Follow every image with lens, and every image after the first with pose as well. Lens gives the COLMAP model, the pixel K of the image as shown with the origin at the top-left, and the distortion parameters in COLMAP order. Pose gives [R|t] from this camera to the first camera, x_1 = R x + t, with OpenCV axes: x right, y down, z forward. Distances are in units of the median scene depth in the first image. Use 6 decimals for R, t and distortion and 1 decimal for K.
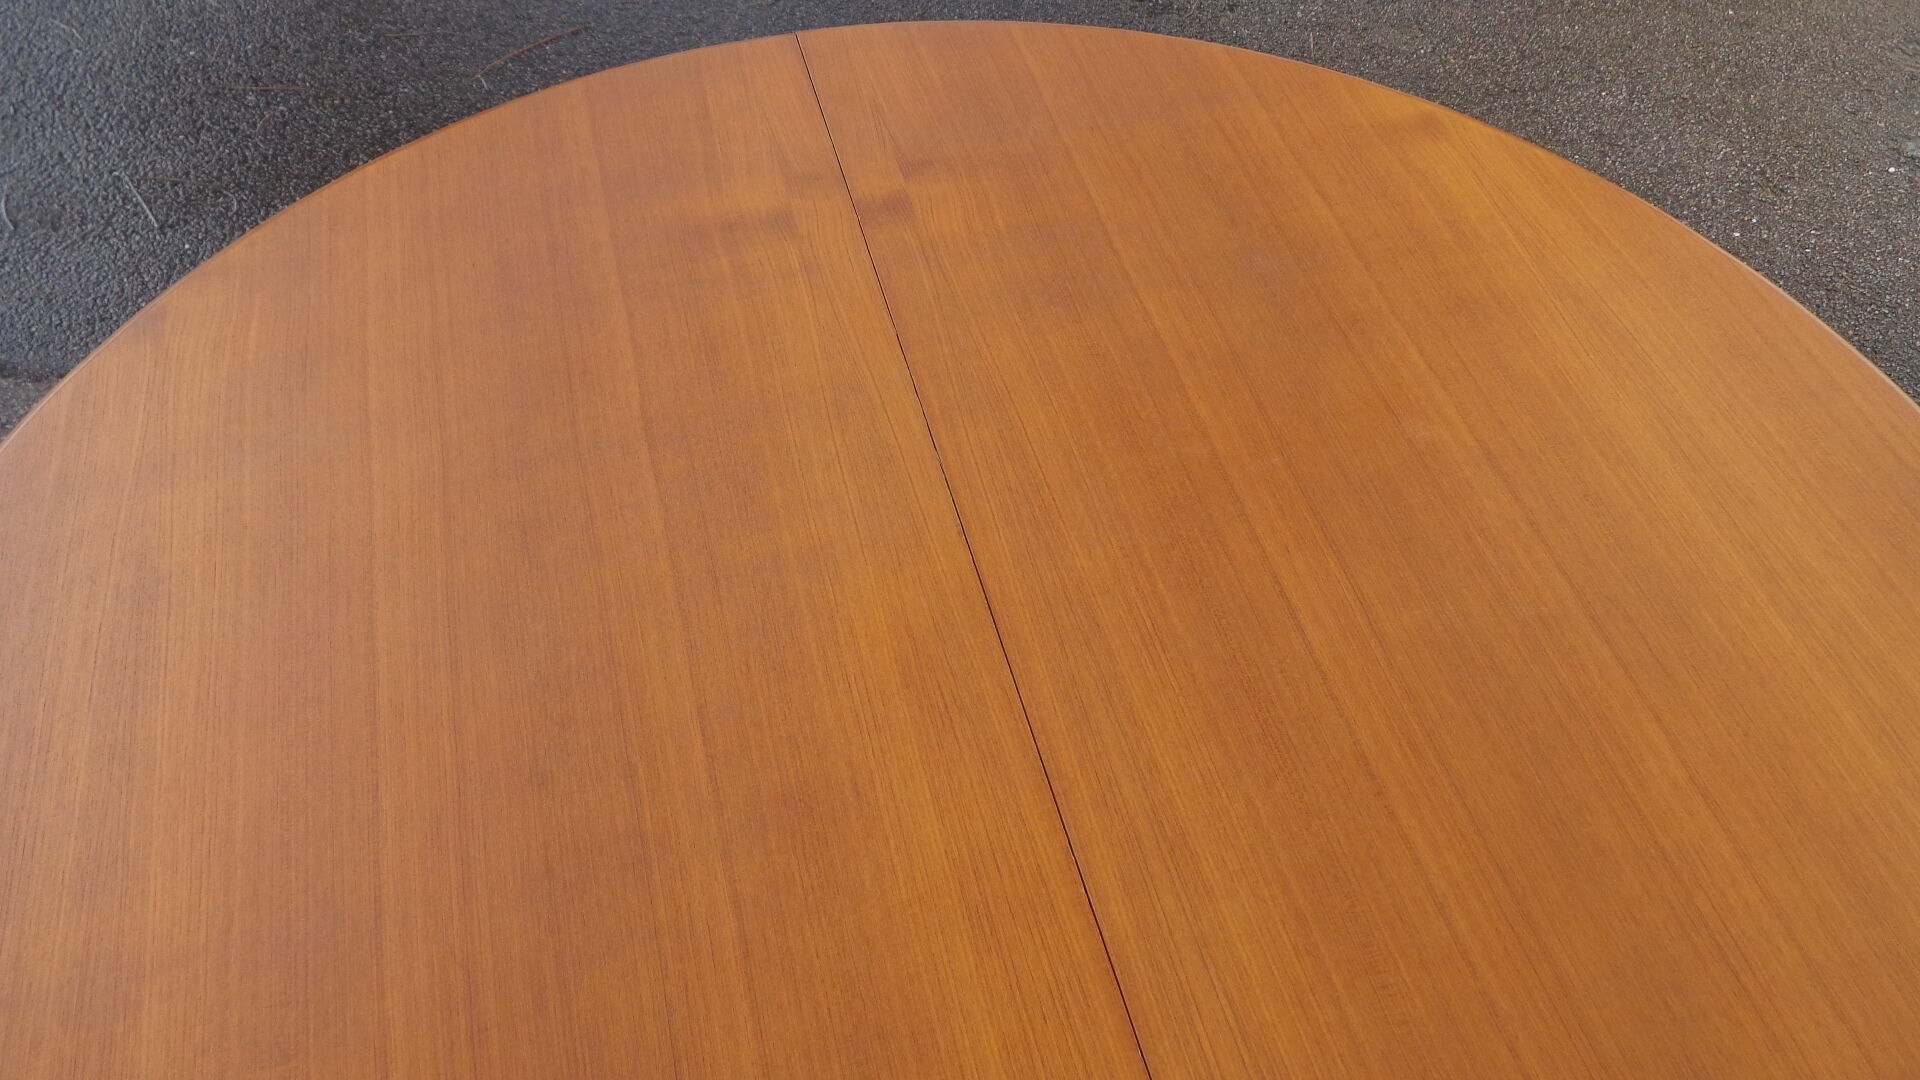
lens RADIAL K [[1409.3, 0, 960.9], [0, 1409.3, 539.8], [0, 0, 1]] dist [-0.007042, 0.000895]
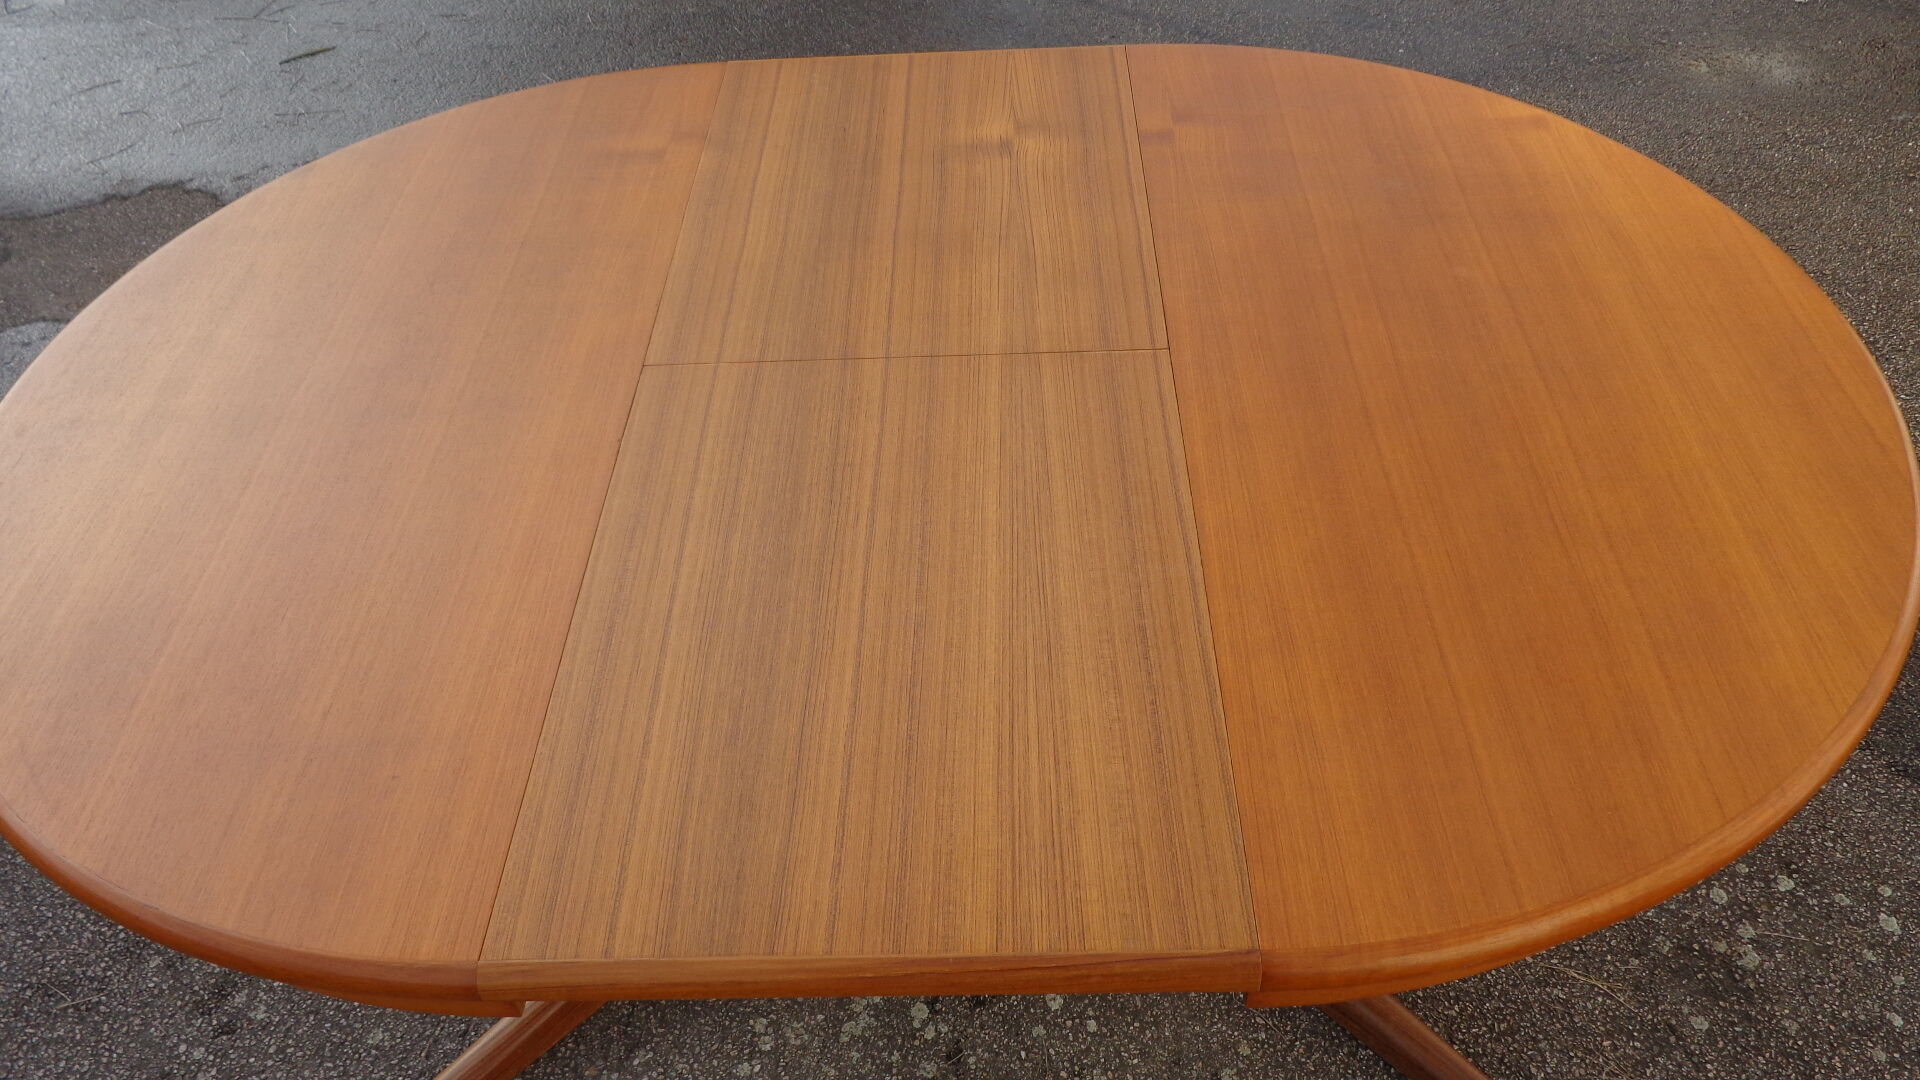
lens RADIAL K [[1409.3, 0, 961.3], [0, 1409.3, 544.2], [0, 0, 1]] dist [-0.007042, 0.000895]
pose [[0.959321, 0.145844, -0.241728, 0.183963], [-0.175355, 0.978855, -0.105330, 0.417832], [0.221255, 0.143433, 0.964610, -0.514009]]
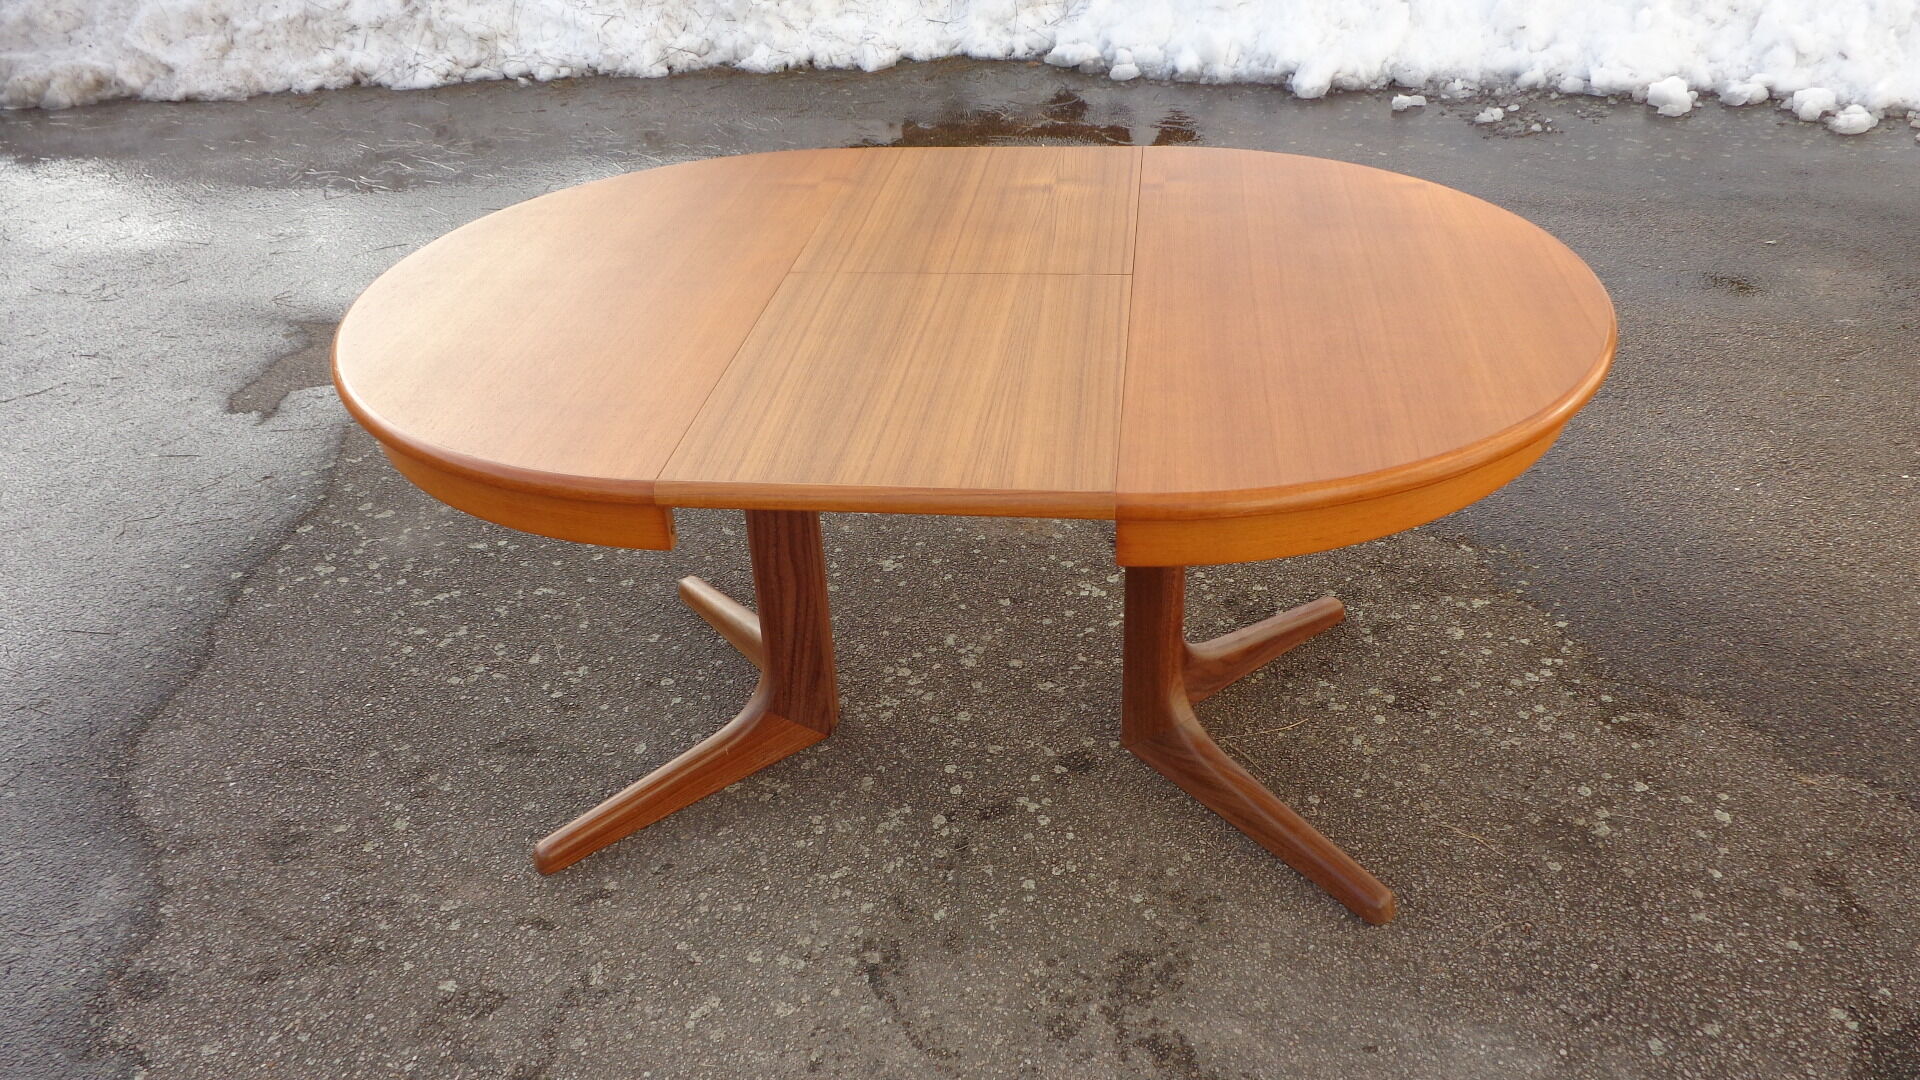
lens RADIAL K [[1409.3, 0, 963.0], [0, 1409.3, 541.9], [0, 0, 1]] dist [-0.007042, 0.000895]
pose [[0.921252, 0.151303, -0.358332, 0.568080], [-0.267489, 0.915262, -0.301238, 1.063660], [0.282389, 0.373366, 0.883660, -0.901388]]
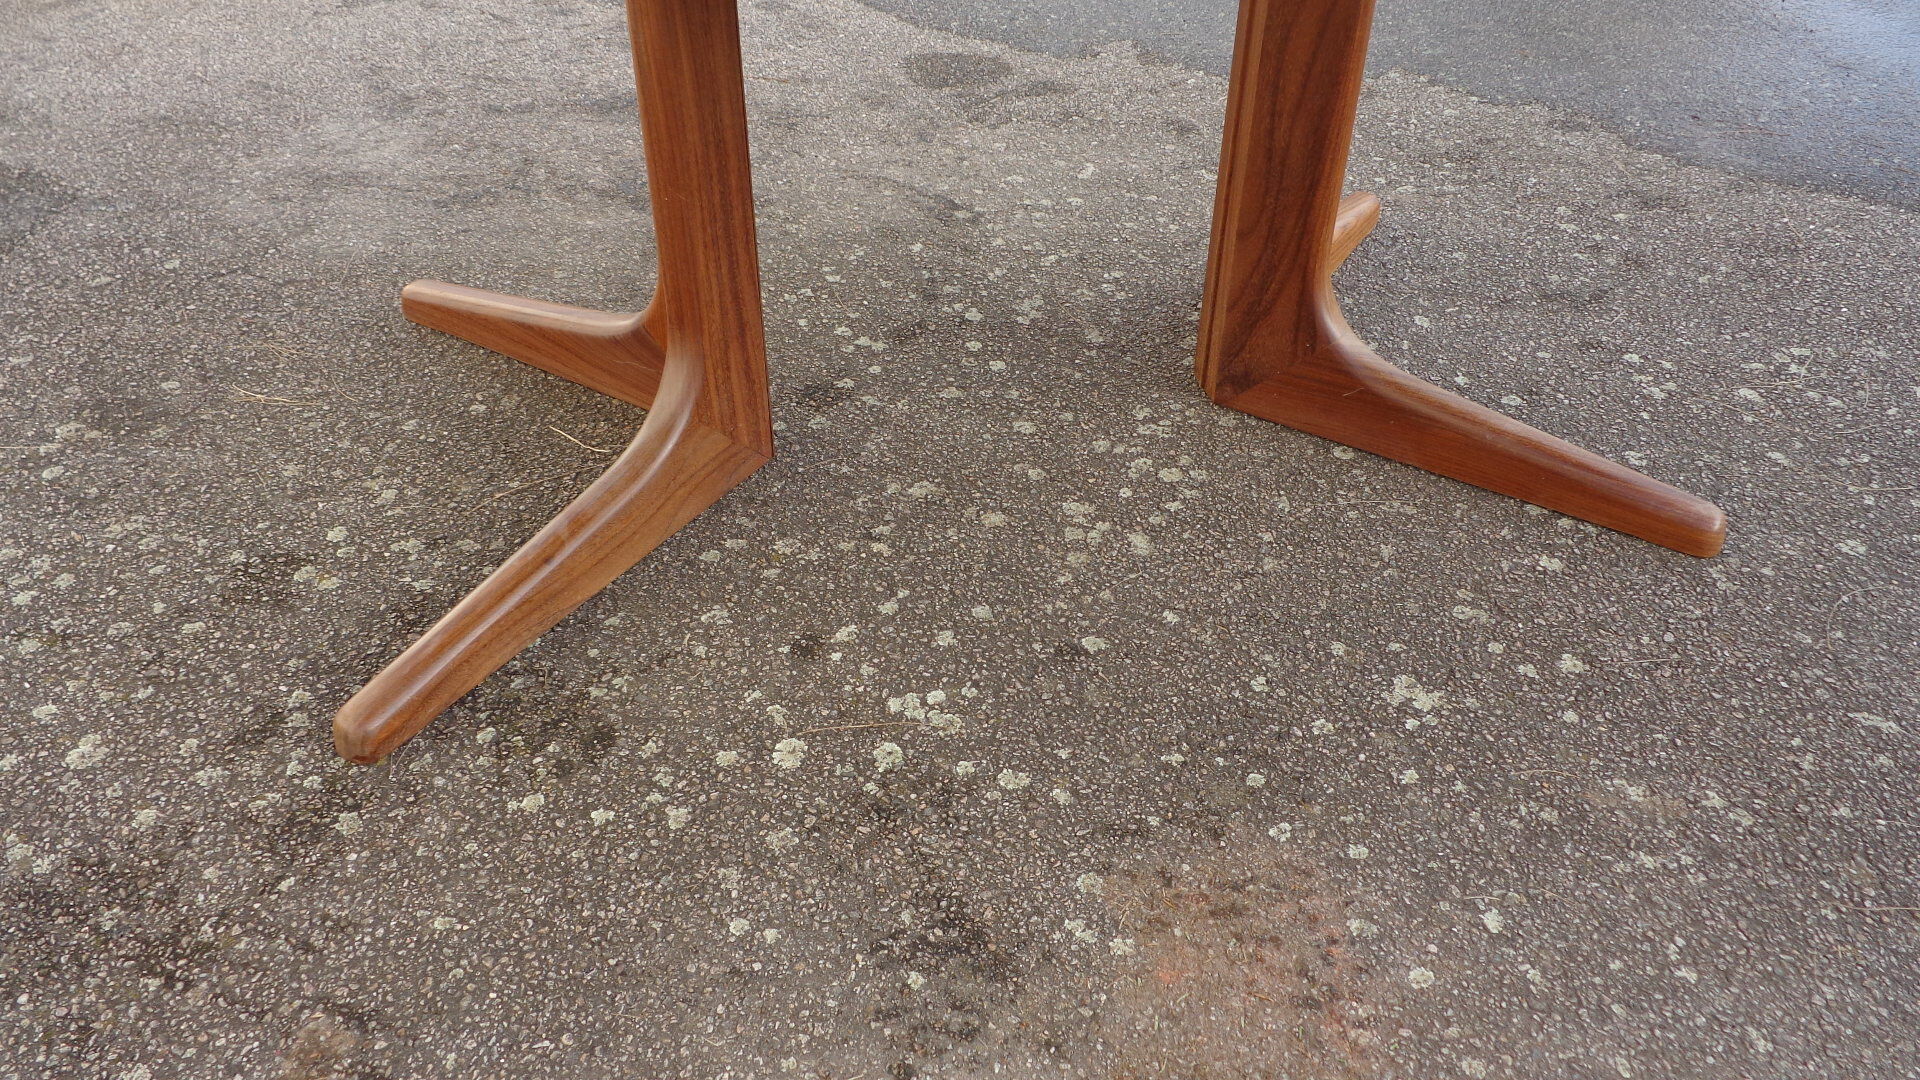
lens RADIAL K [[1409.3, 0, 955.5], [0, 1409.3, 540.6], [0, 0, 1]] dist [-0.007042, 0.000895]
pose [[-0.999021, -0.042799, 0.011237, -0.206080], [0.011387, -0.003270, 0.999930, -0.928004], [-0.042759, 0.999078, 0.003754, 1.488257]]
